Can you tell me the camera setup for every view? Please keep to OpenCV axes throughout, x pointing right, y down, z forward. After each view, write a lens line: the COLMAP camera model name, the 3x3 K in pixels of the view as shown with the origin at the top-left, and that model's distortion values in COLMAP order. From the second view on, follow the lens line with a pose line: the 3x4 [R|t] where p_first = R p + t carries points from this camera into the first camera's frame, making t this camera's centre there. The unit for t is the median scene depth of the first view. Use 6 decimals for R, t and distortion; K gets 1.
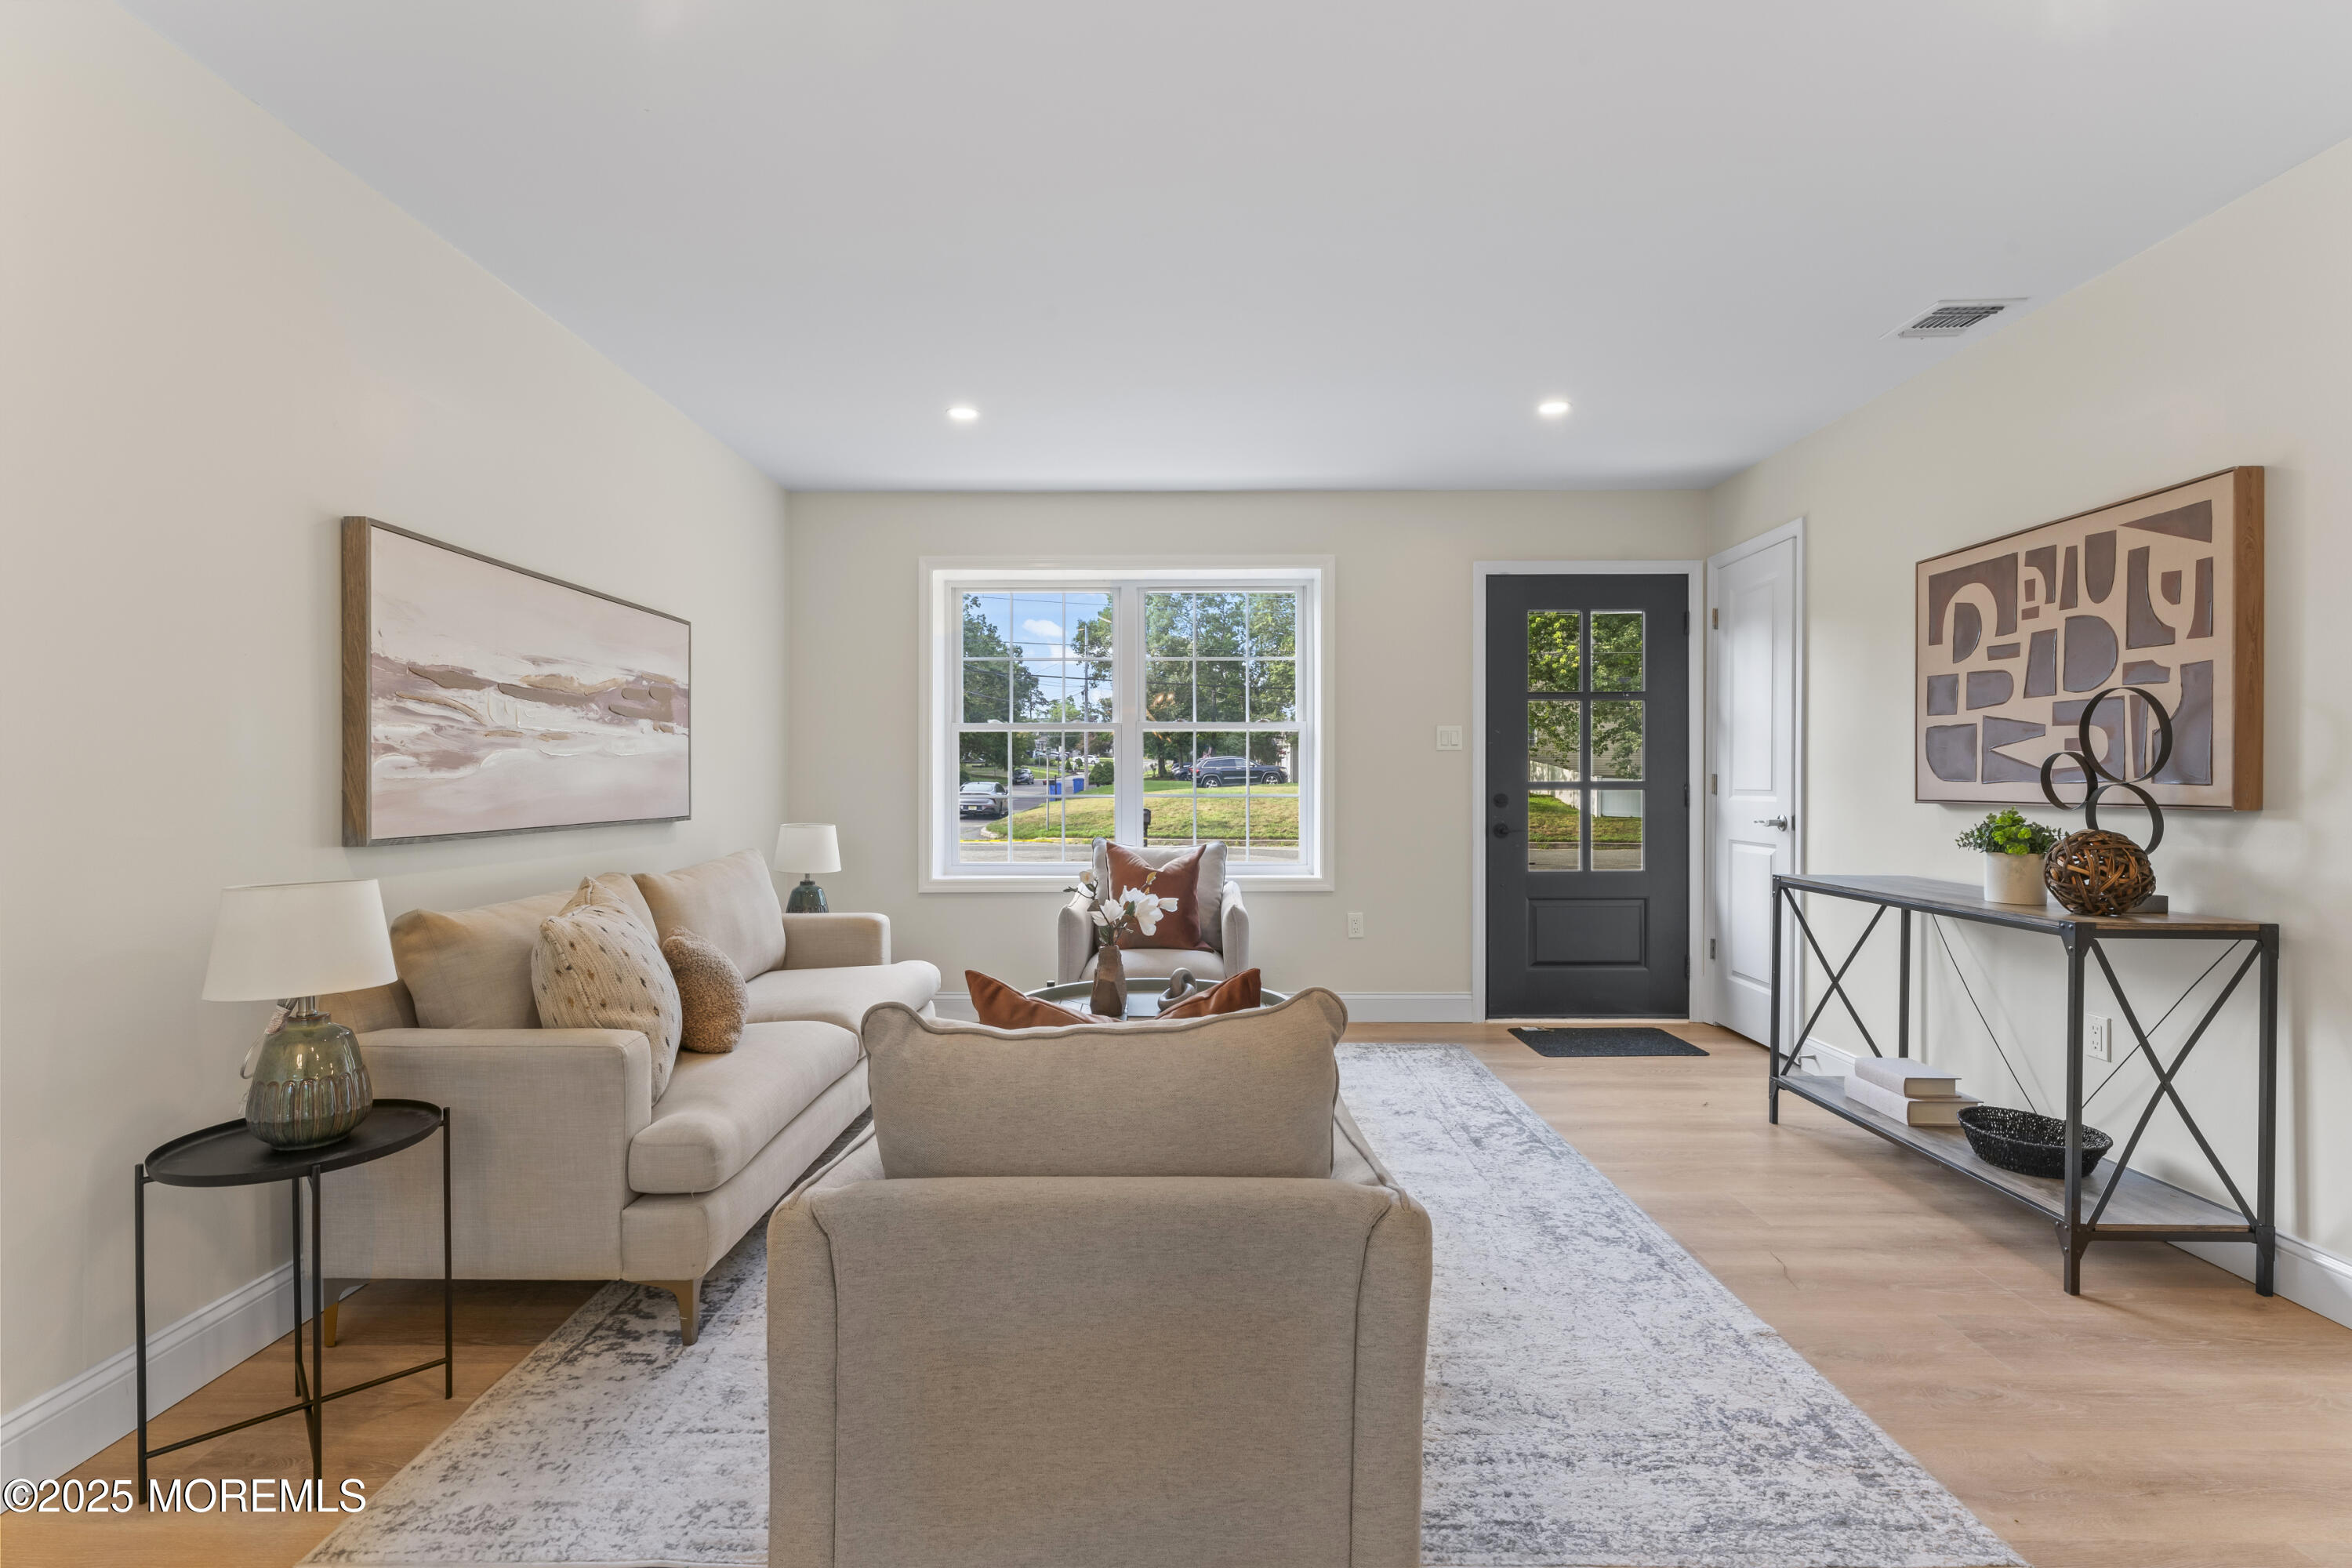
lens RADIAL K [[1059.6, 0, 1176.0], [0, 1059.6, 784.0], [0, 0, 1]] dist [-0.002489, -0.000273]
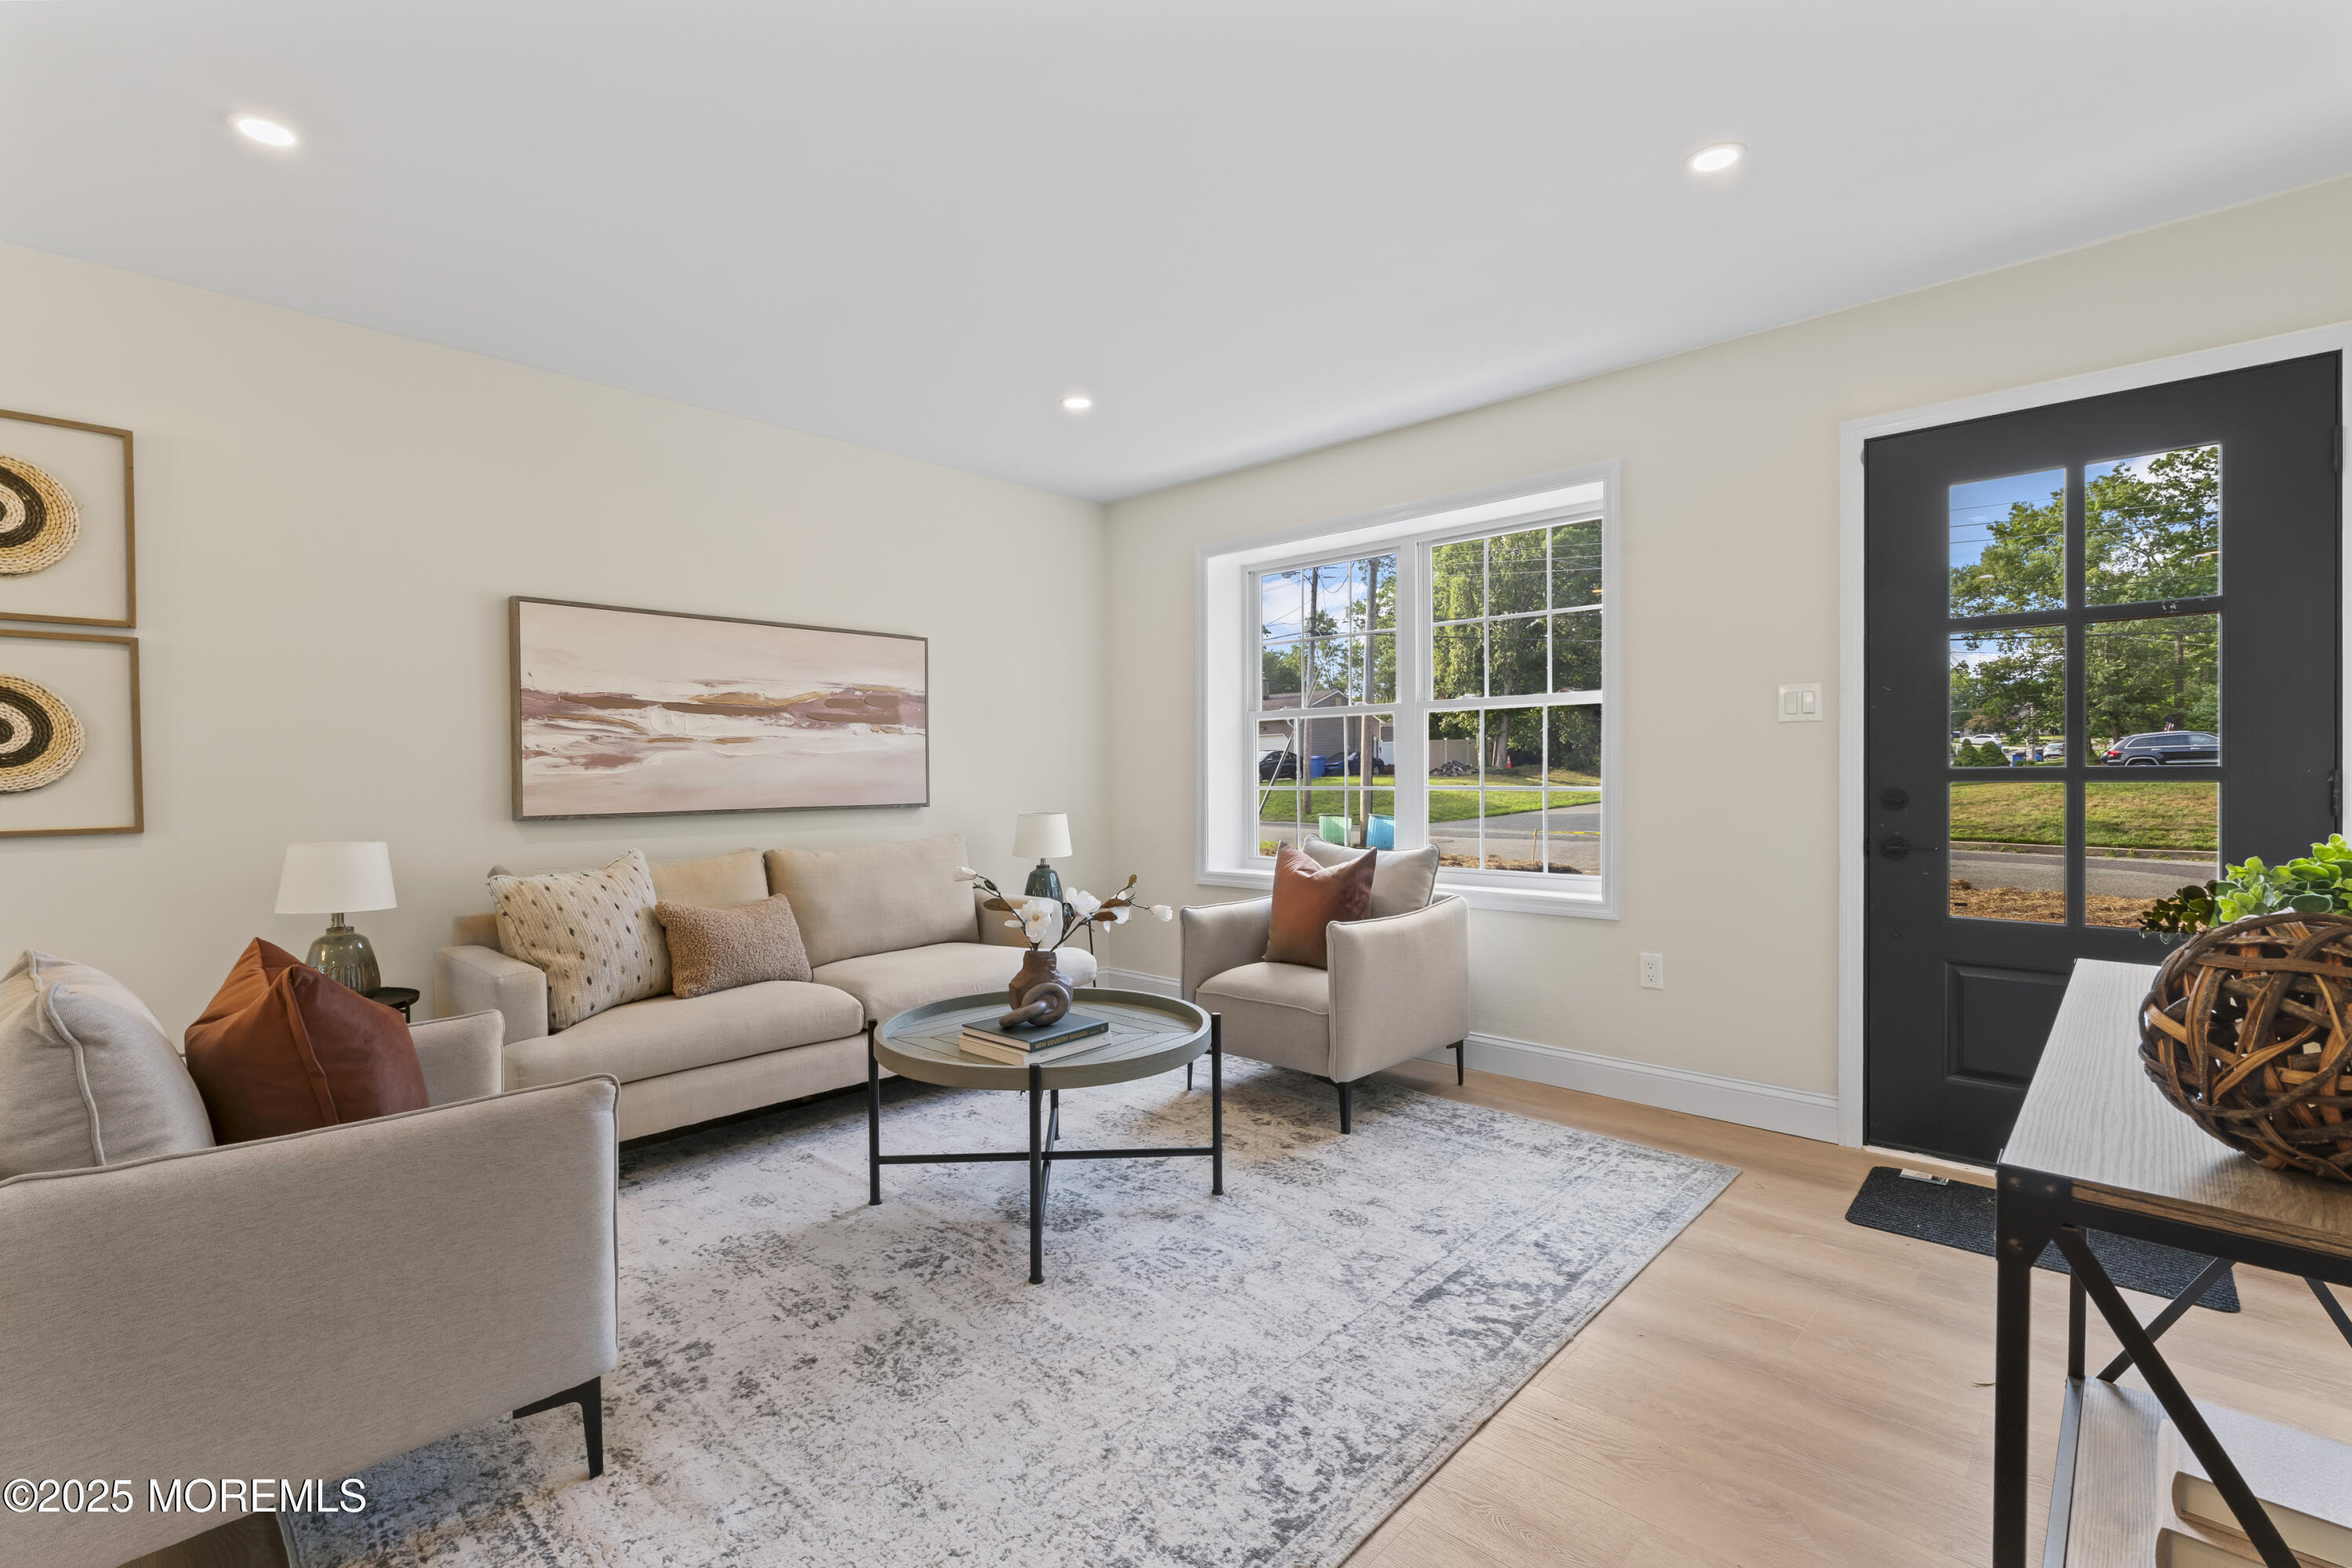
lens RADIAL K [[1053.1, 0, 1176.0], [0, 1053.1, 784.0], [0, 0, 1]] dist [0.000657, -0.000321]
pose [[0.732047, 0.003413, -0.681245, 0.627454], [0.004164, 0.999946, 0.009483, -0.001530], [0.681241, -0.009778, 0.731994, 0.389719]]
